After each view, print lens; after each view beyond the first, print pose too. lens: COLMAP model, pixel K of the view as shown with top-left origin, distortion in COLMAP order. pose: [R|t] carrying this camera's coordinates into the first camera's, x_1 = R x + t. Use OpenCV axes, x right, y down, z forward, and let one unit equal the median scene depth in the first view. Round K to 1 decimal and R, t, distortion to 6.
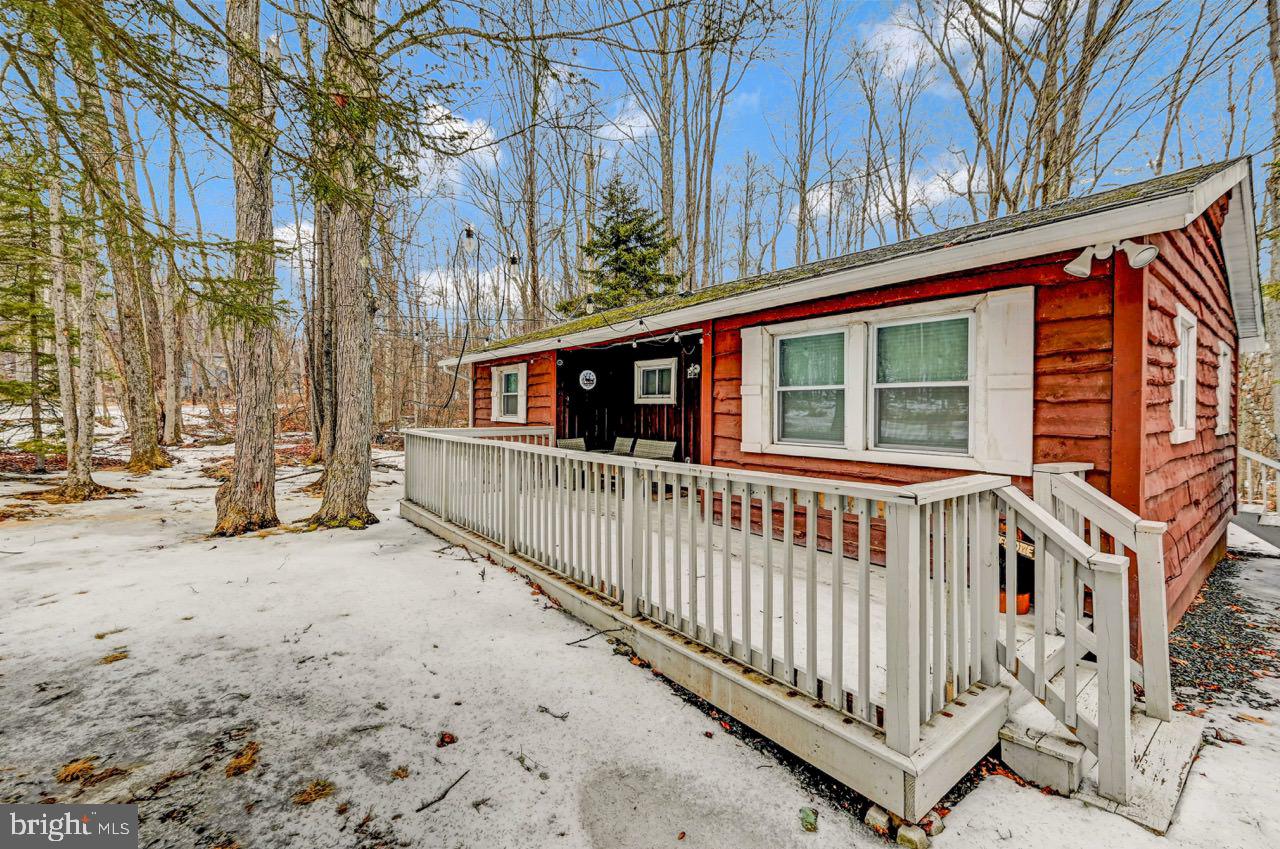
lens RADIAL K [[533.1, 0, 644.7], [0, 533.1, 406.1], [0, 0, 1]] dist [0.000042, 0.000089]
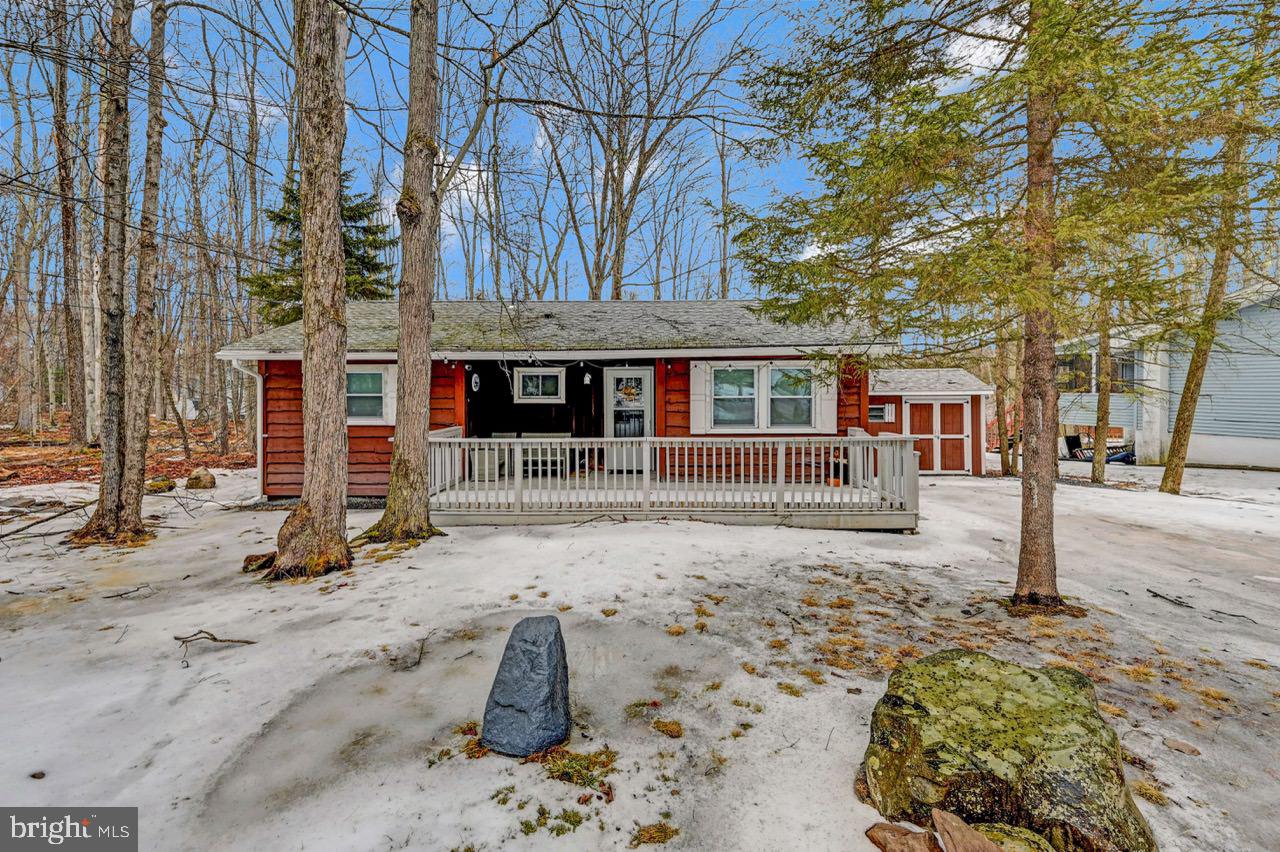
lens RADIAL K [[533.1, 0, 644.7], [0, 533.1, 407.6], [0, 0, 1]] dist [0.000042, 0.000089]
pose [[0.646454, -0.030619, 0.762338, -1.197133], [0.002918, 0.999286, 0.037662, -0.062642], [-0.762947, -0.022122, 0.646082, 0.032033]]
